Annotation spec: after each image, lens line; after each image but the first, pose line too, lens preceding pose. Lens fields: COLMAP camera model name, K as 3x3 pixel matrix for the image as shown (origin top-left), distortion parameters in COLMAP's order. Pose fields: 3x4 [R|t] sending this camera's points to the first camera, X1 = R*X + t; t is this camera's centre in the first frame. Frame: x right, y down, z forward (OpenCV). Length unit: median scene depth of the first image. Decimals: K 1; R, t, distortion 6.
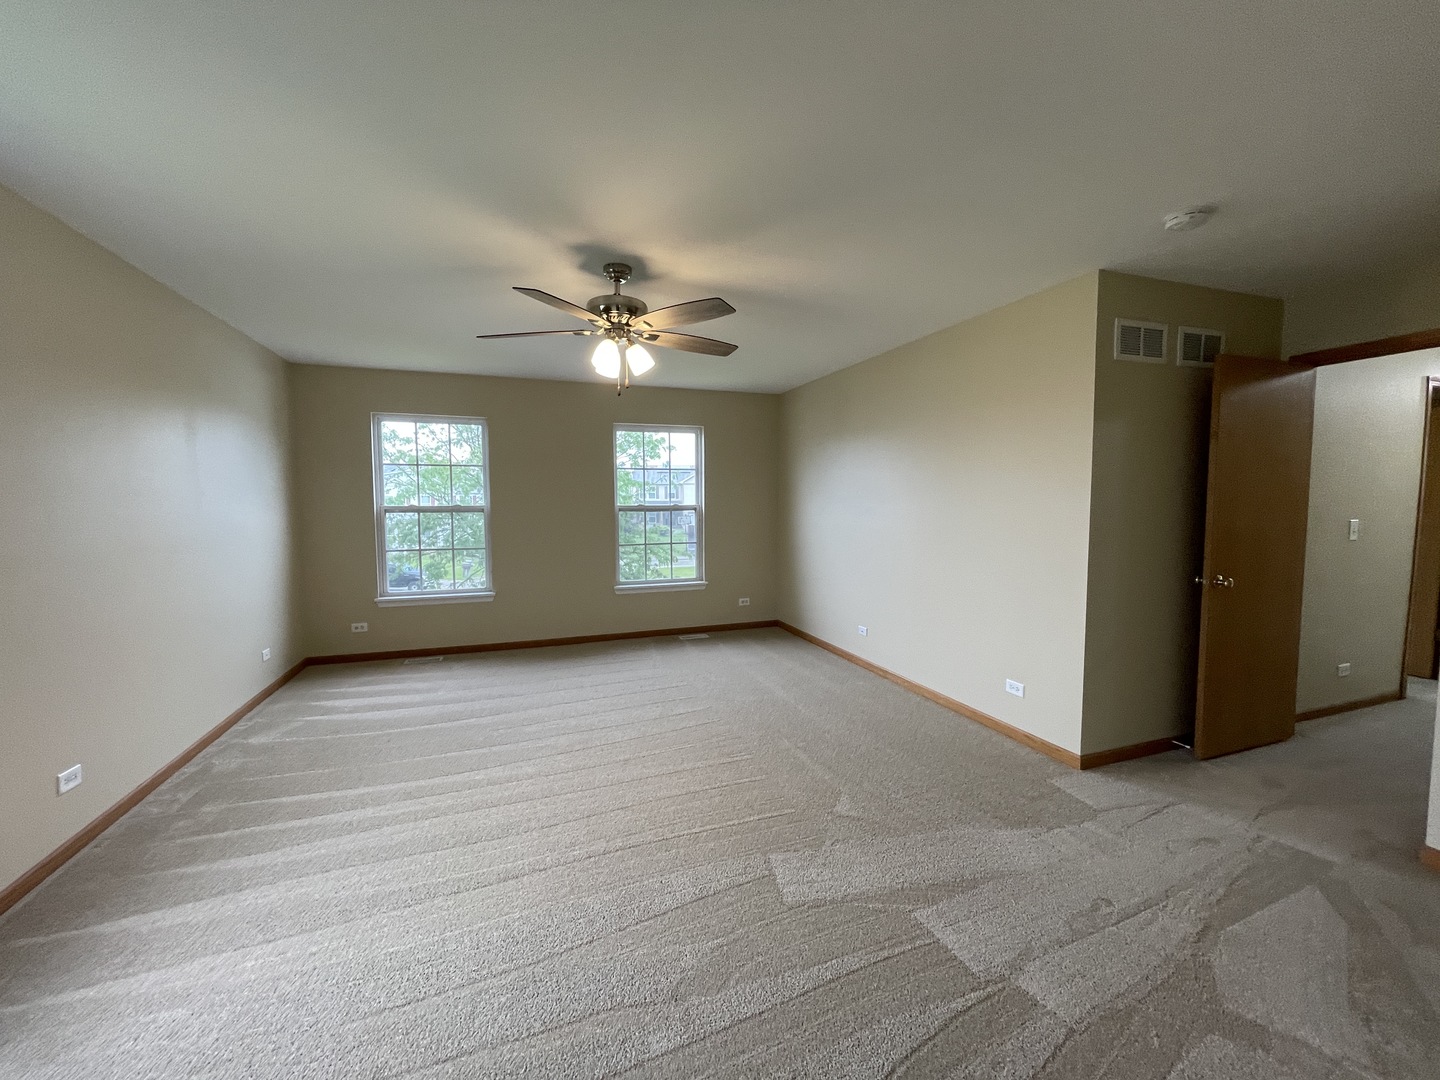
lens RADIAL K [[576.5, 0, 712.2], [0, 576.5, 537.7], [0, 0, 1]] dist [-0.000026, 0.000006]
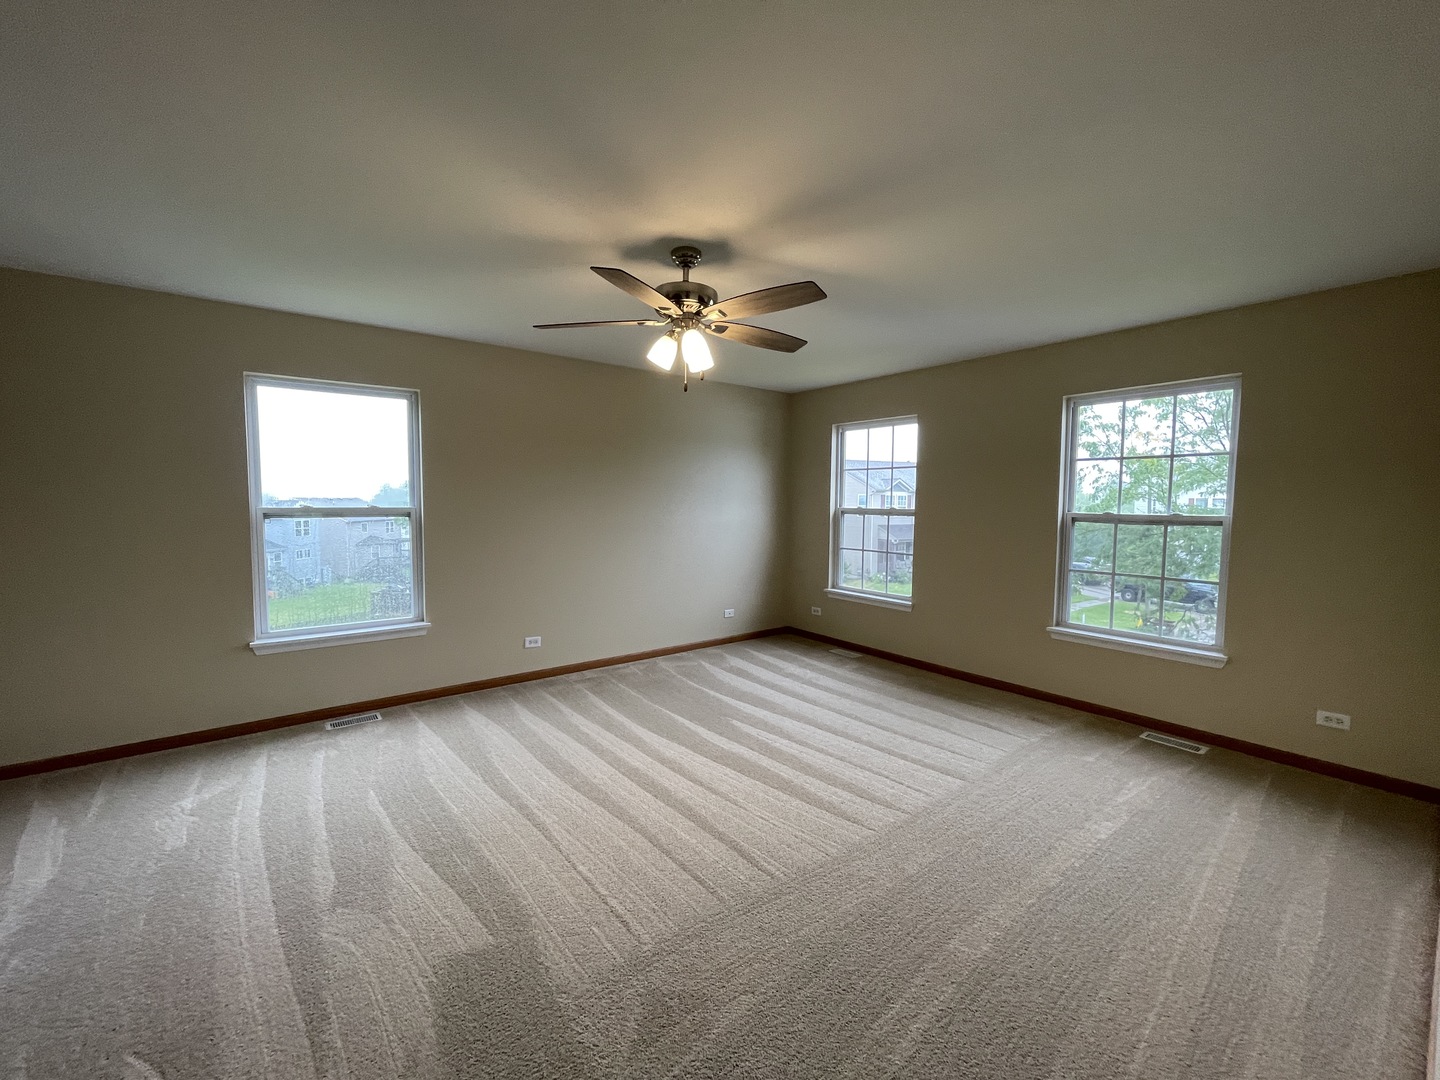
lens RADIAL K [[576.5, 0, 712.2], [0, 576.5, 537.7], [0, 0, 1]] dist [-0.000026, 0.000006]
pose [[0.306666, 0.069683, -0.949263, 0.549770], [-0.066202, 0.996463, 0.051761, -0.050663], [0.949512, 0.046970, 0.310195, 0.554149]]
